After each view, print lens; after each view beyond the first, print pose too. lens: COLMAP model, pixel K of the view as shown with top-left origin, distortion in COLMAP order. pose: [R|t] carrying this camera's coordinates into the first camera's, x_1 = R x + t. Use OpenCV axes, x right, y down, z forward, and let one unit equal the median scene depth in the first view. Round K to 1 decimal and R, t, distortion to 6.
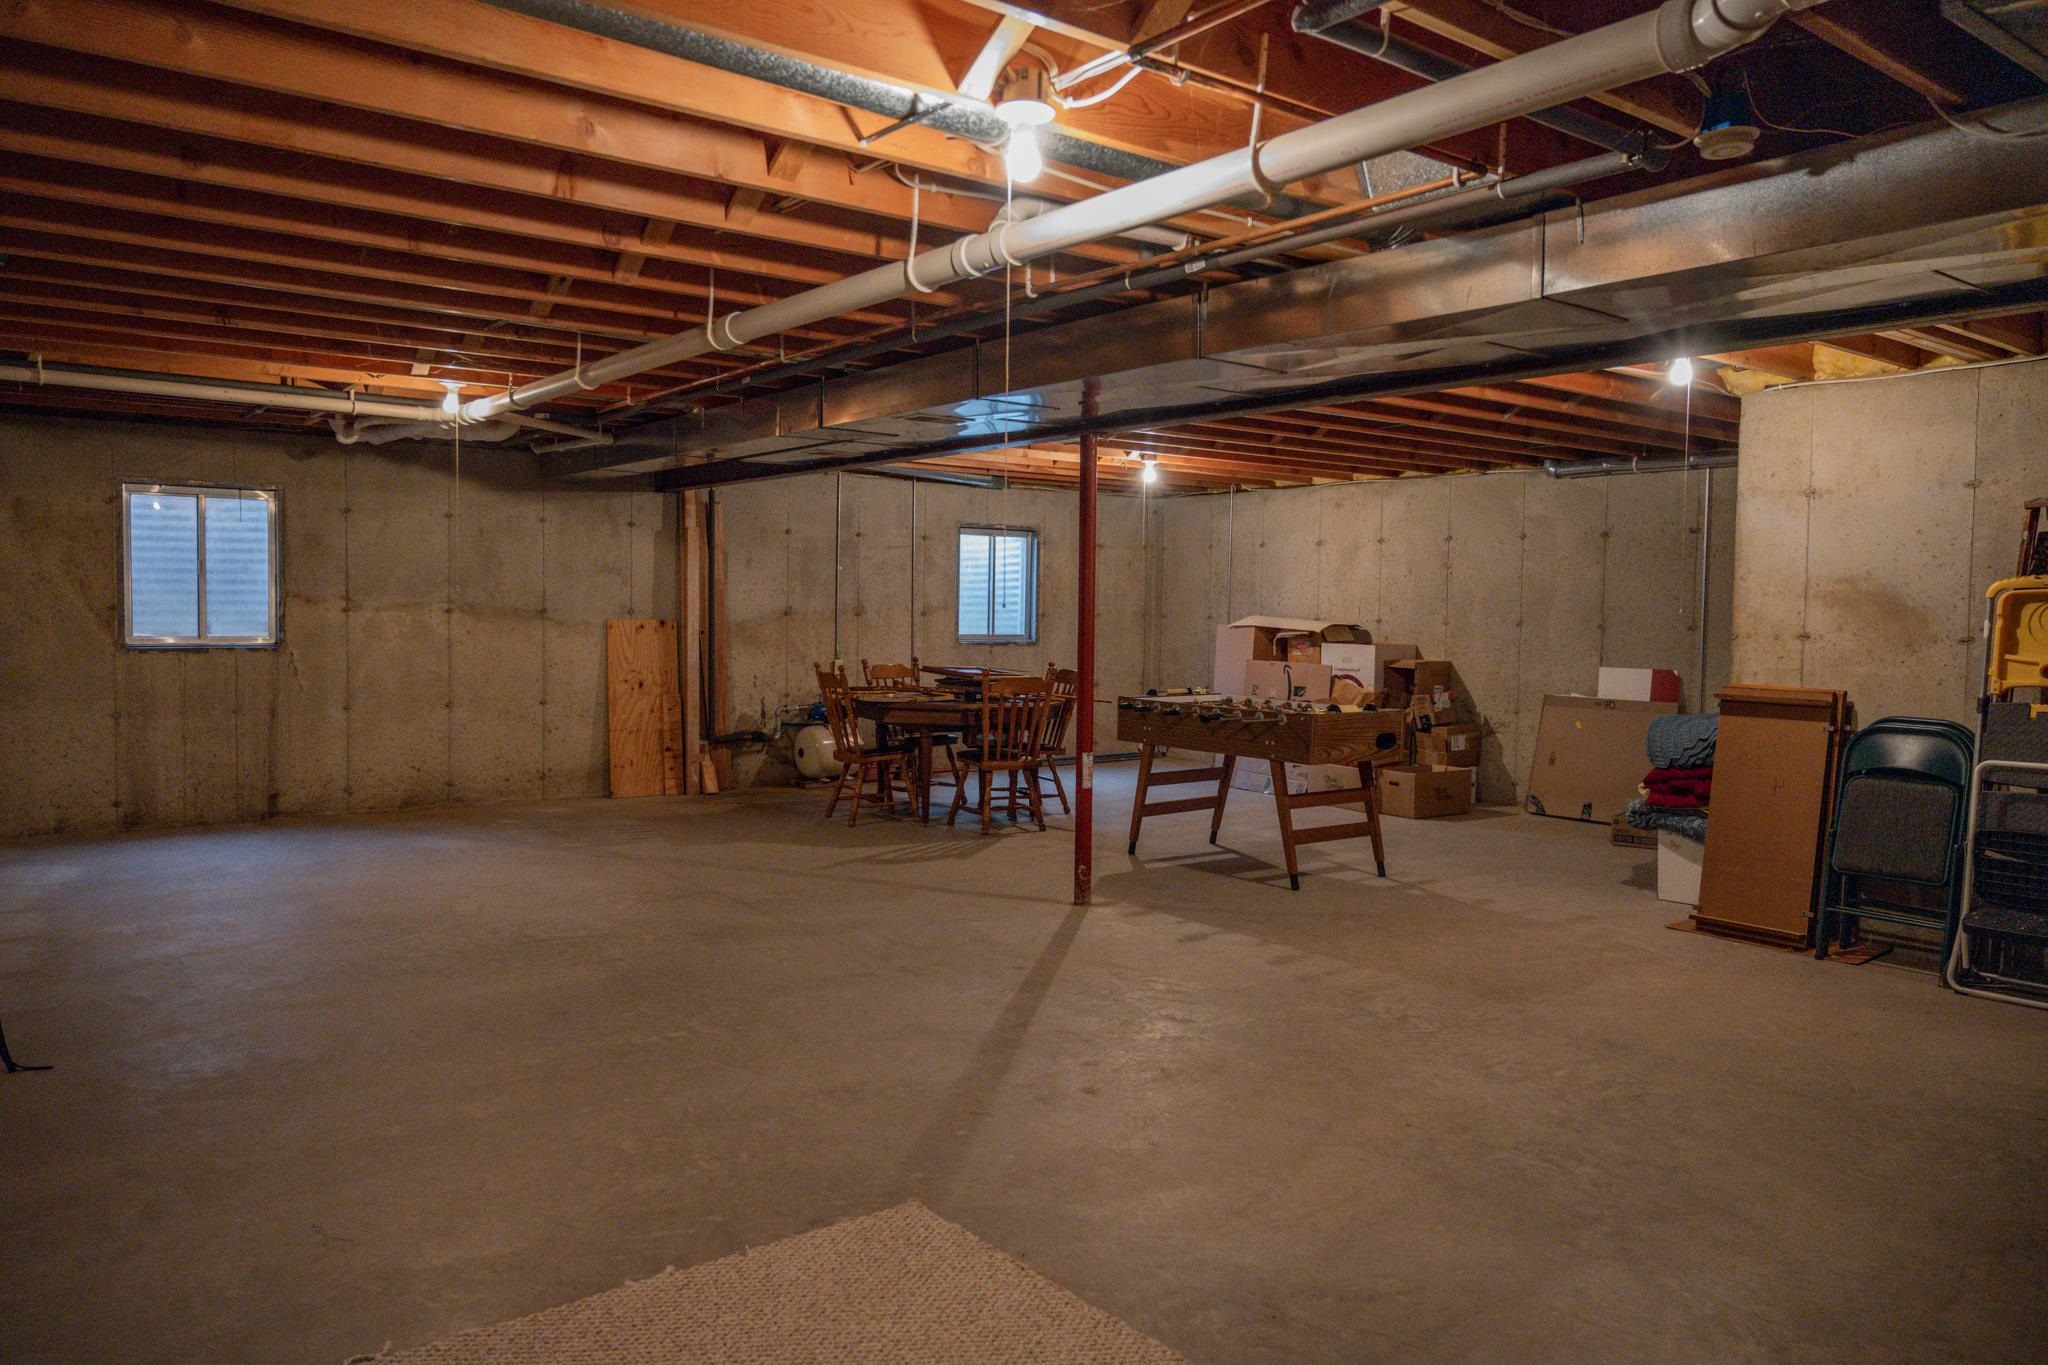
lens RADIAL K [[1364.9, 0, 1016.2], [0, 1364.9, 682.6], [0, 0, 1]] dist [-0.009948, 0.002812]
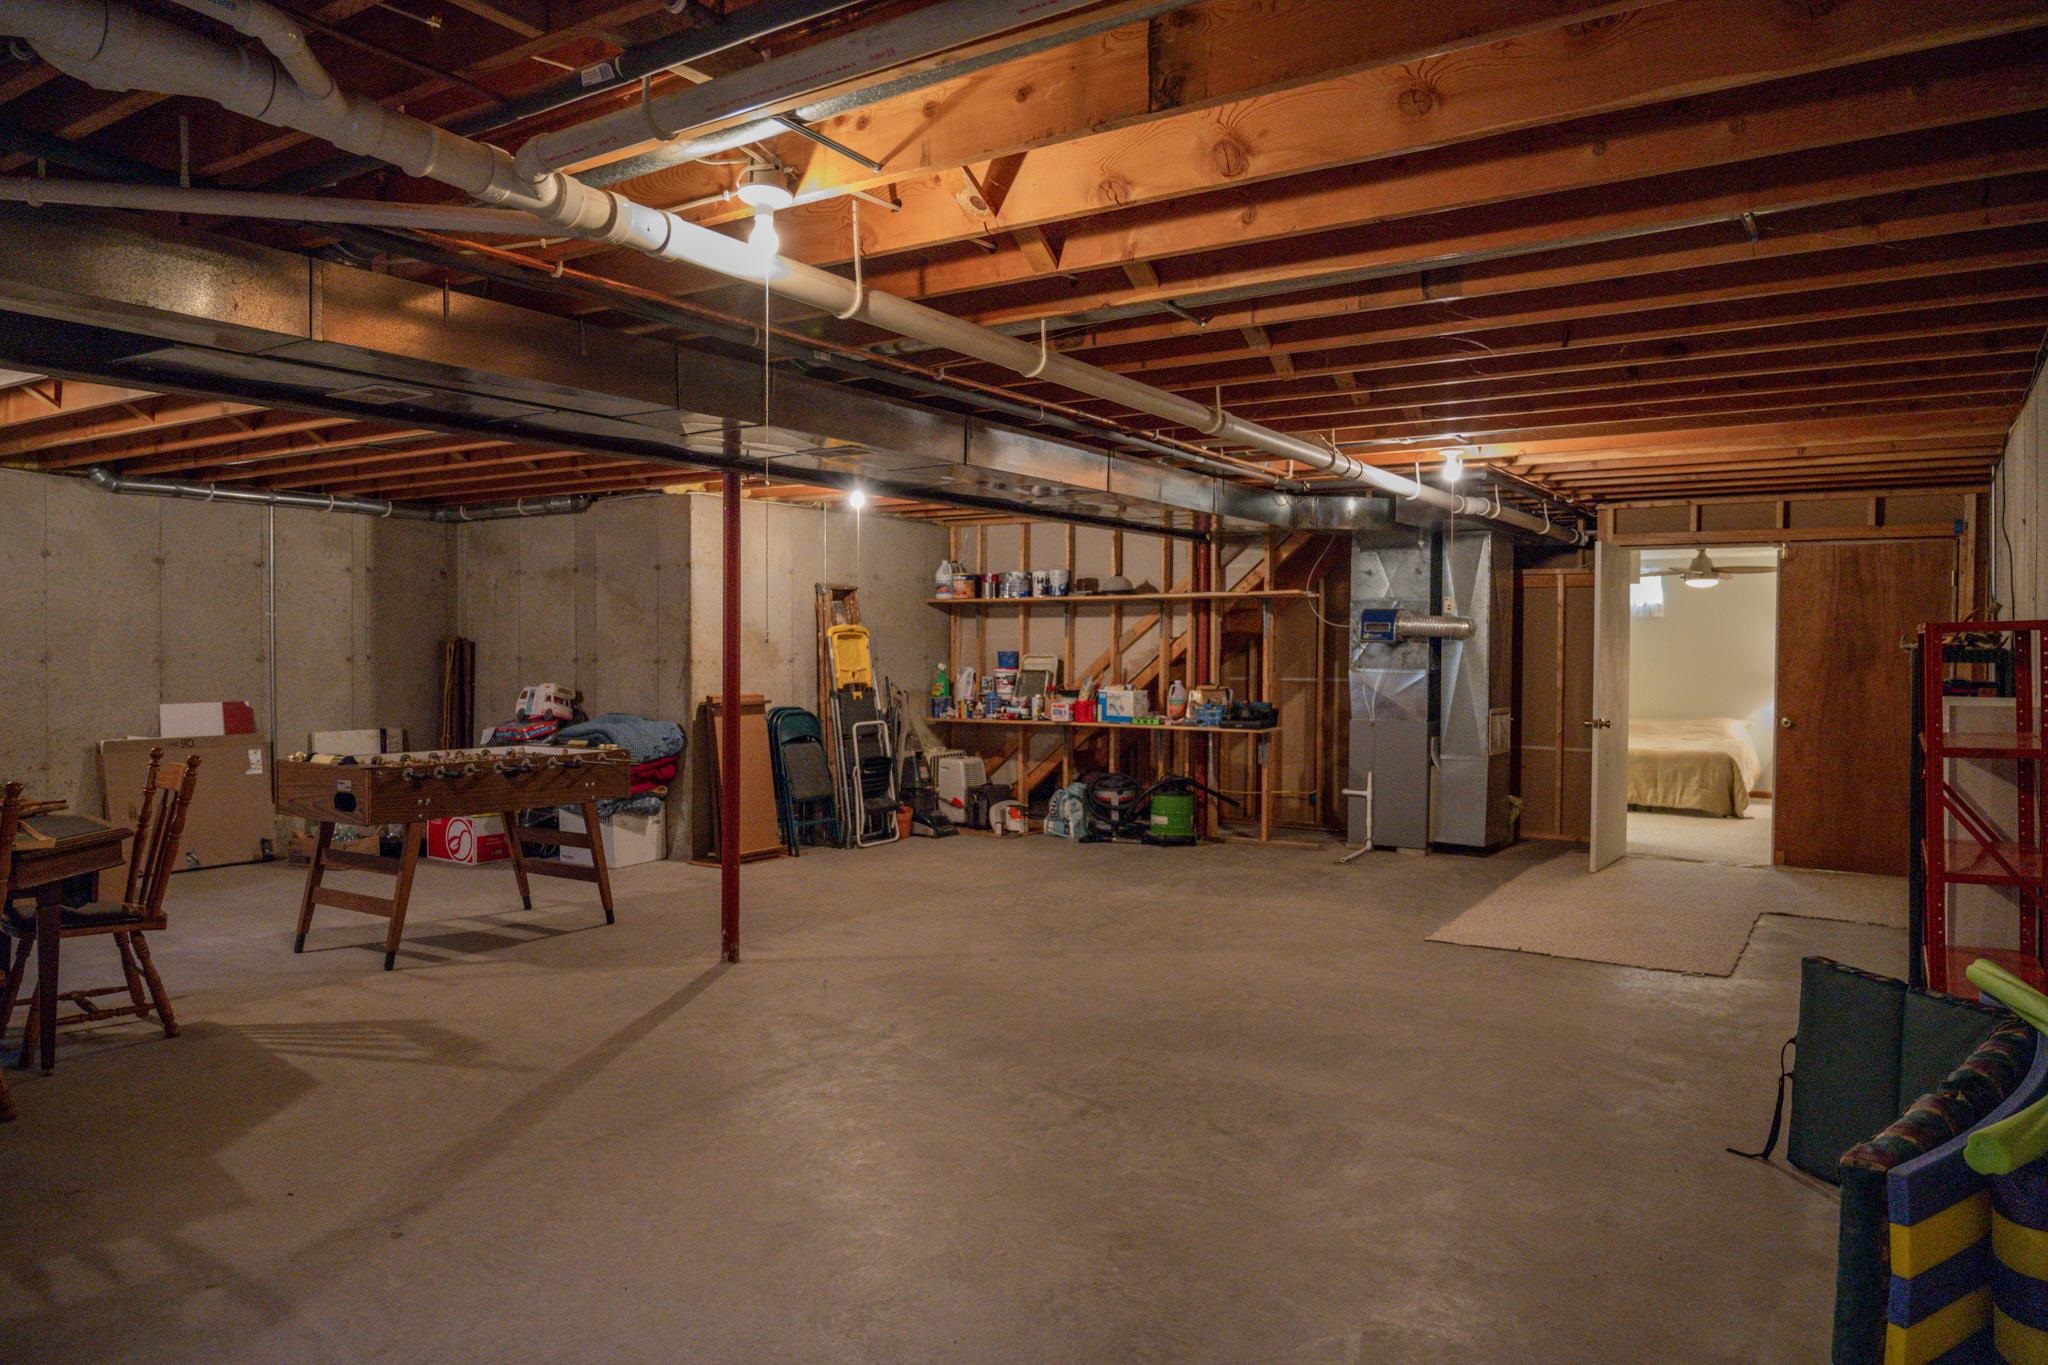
lens RADIAL K [[1364.9, 0, 1022.5], [0, 1364.9, 677.5], [0, 0, 1]] dist [-0.009948, 0.002812]
pose [[-0.313832, -0.038888, 0.948682, -0.623002], [0.044483, 0.997462, 0.055602, -0.054709], [-0.948436, 0.059650, -0.311305, 0.735682]]
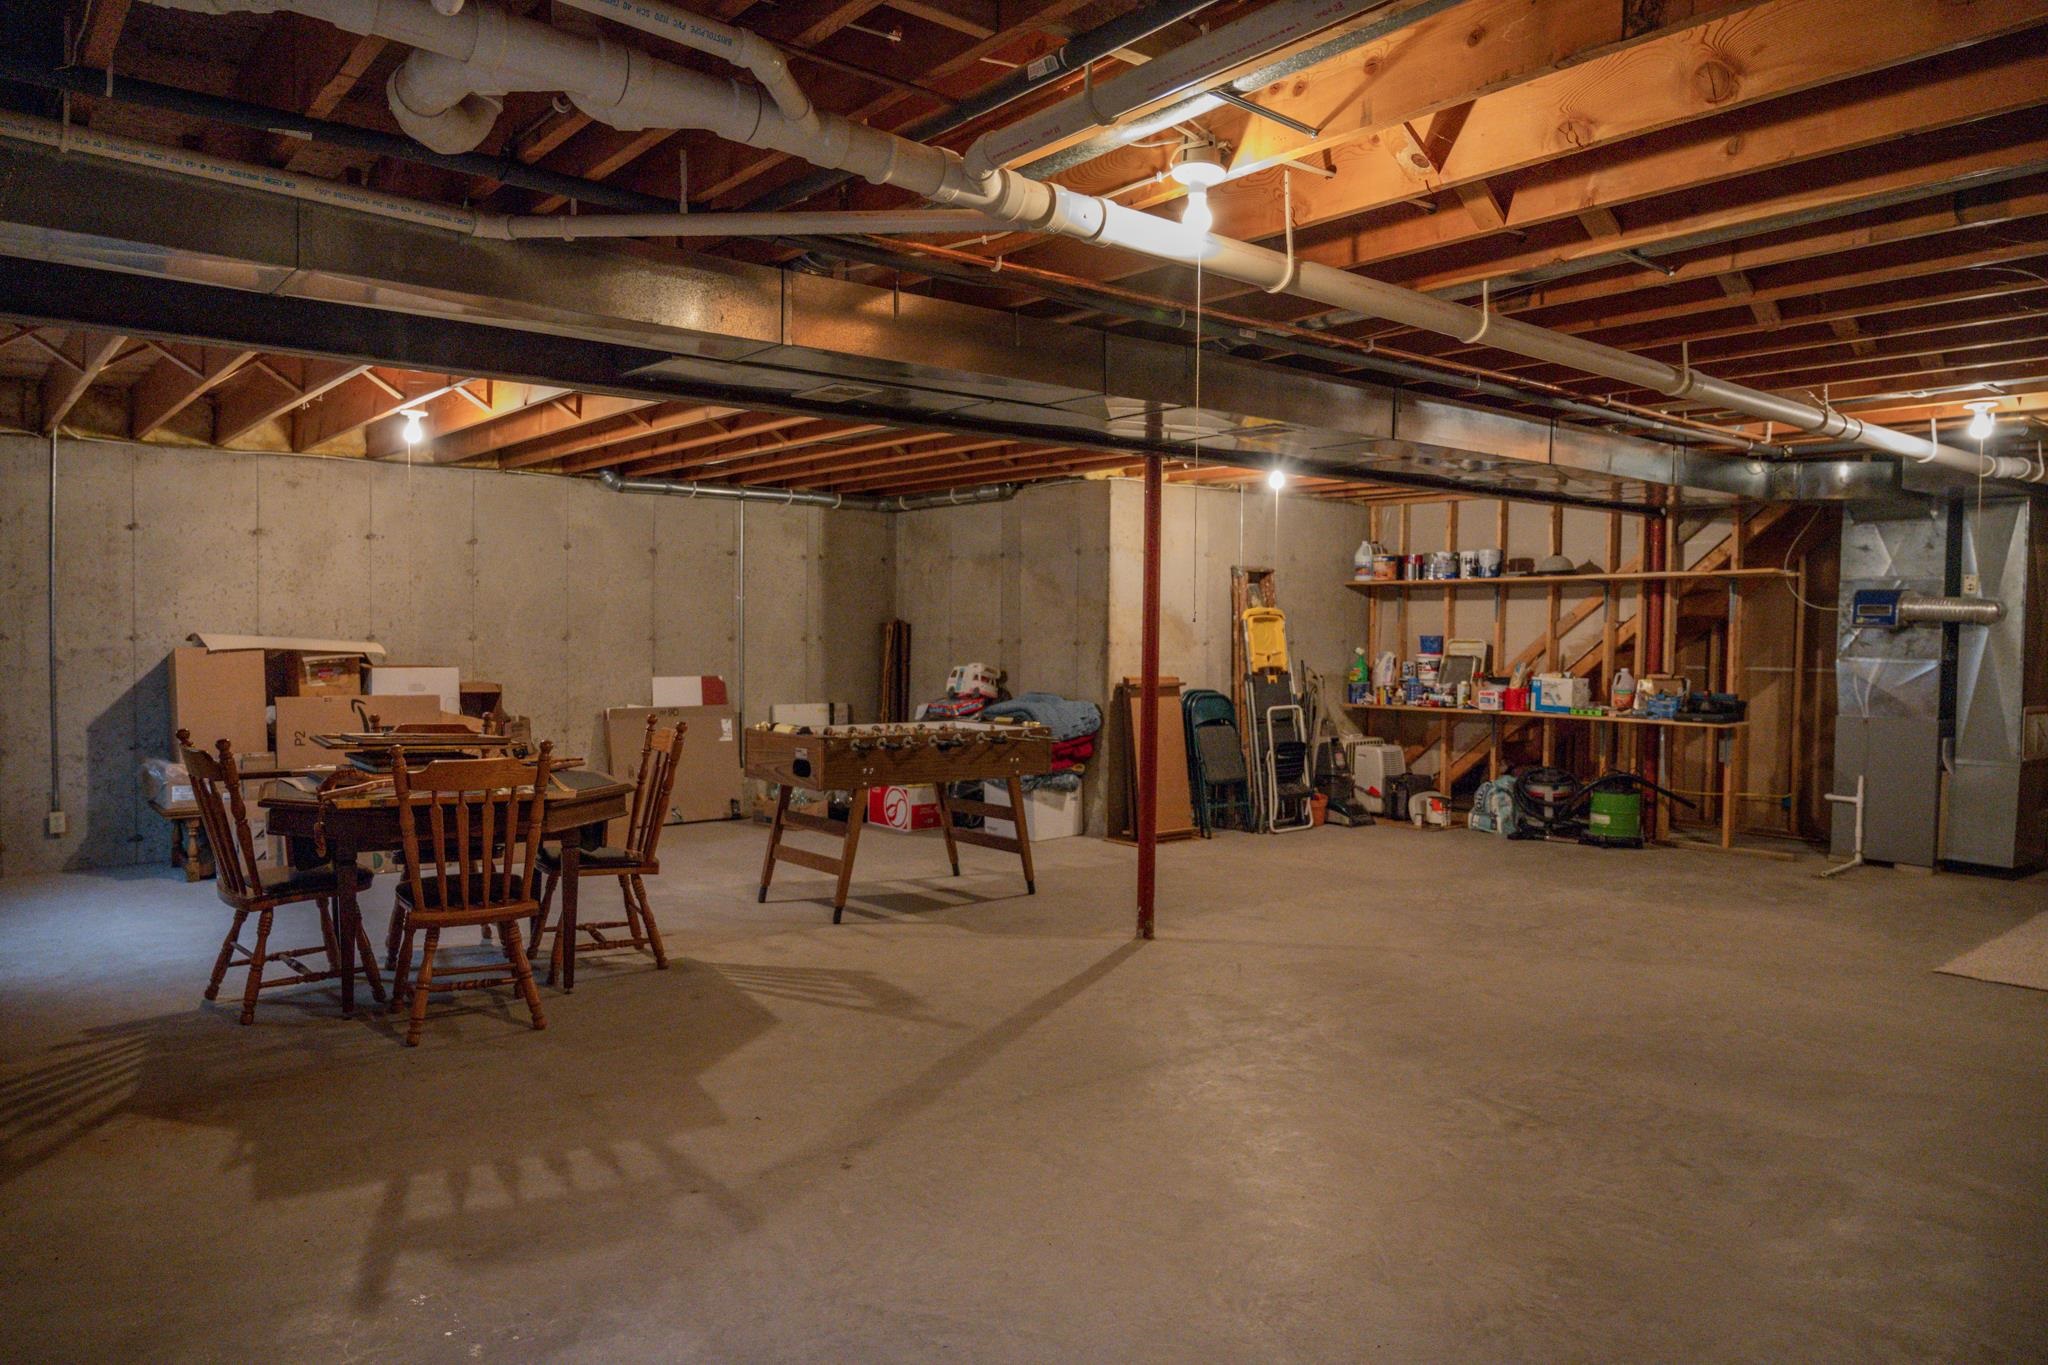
lens RADIAL K [[1364.9, 0, 1009.4], [0, 1364.9, 682.3], [0, 0, 1]] dist [-0.009948, 0.002812]
pose [[-0.012715, -0.055800, 0.998361, -0.619741], [0.047488, 0.997281, 0.056344, -0.053708], [-0.998791, 0.048127, -0.010030, 0.740114]]
